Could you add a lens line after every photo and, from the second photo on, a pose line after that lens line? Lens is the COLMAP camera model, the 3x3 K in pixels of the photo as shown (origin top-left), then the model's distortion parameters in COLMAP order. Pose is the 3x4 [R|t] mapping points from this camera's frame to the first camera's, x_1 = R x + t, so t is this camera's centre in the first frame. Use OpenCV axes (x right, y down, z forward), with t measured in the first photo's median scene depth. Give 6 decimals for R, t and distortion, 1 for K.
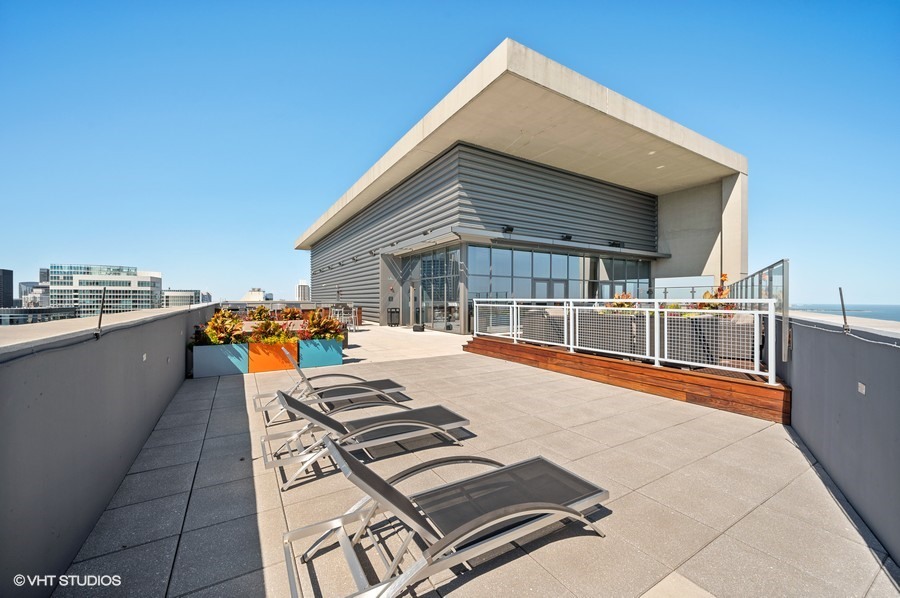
lens RADIAL K [[352.7, 0, 449.6], [0, 352.7, 299.0], [0, 0, 1]] dist [0.000928, 0.000104]
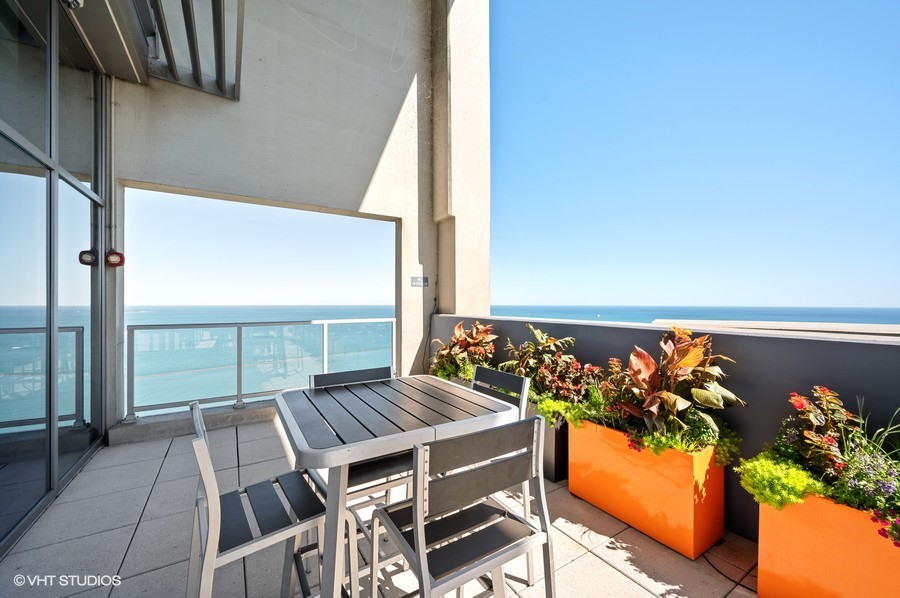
lens RADIAL K [[352.7, 0, 450.4], [0, 352.7, 297.8], [0, 0, 1]] dist [0.000928, 0.000104]
pose [[-0.016025, -0.006282, 0.999852, 0.407113], [-0.003135, 0.999976, 0.006232, -0.001657], [-0.999867, -0.003035, -0.016044, 0.859103]]
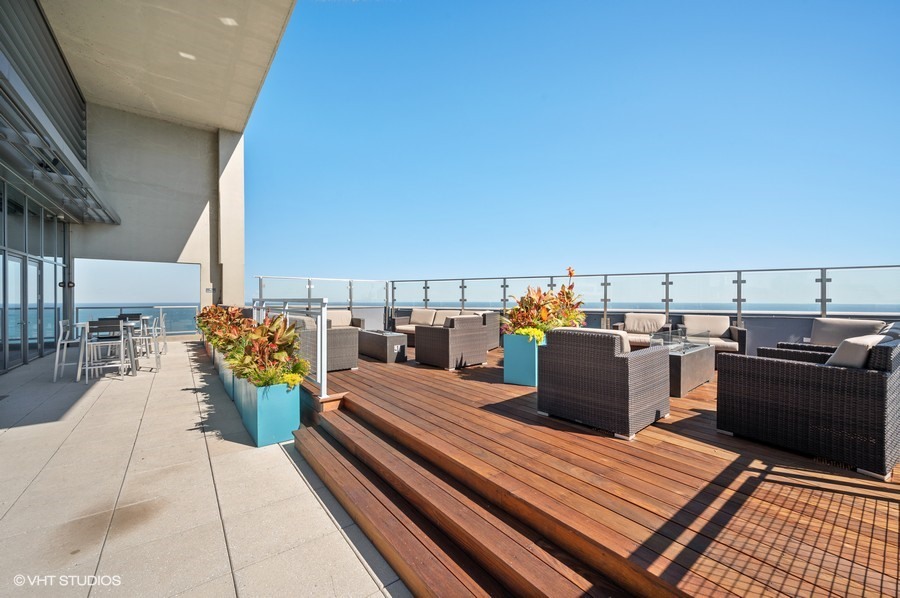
lens RADIAL K [[352.7, 0, 449.0], [0, 352.7, 298.4], [0, 0, 1]] dist [0.000928, 0.000104]
pose [[-0.112028, -0.002830, 0.993701, 0.003398], [0.005198, 0.999981, 0.003433, 0.002117], [-0.993691, 0.005550, -0.112011, 0.526221]]
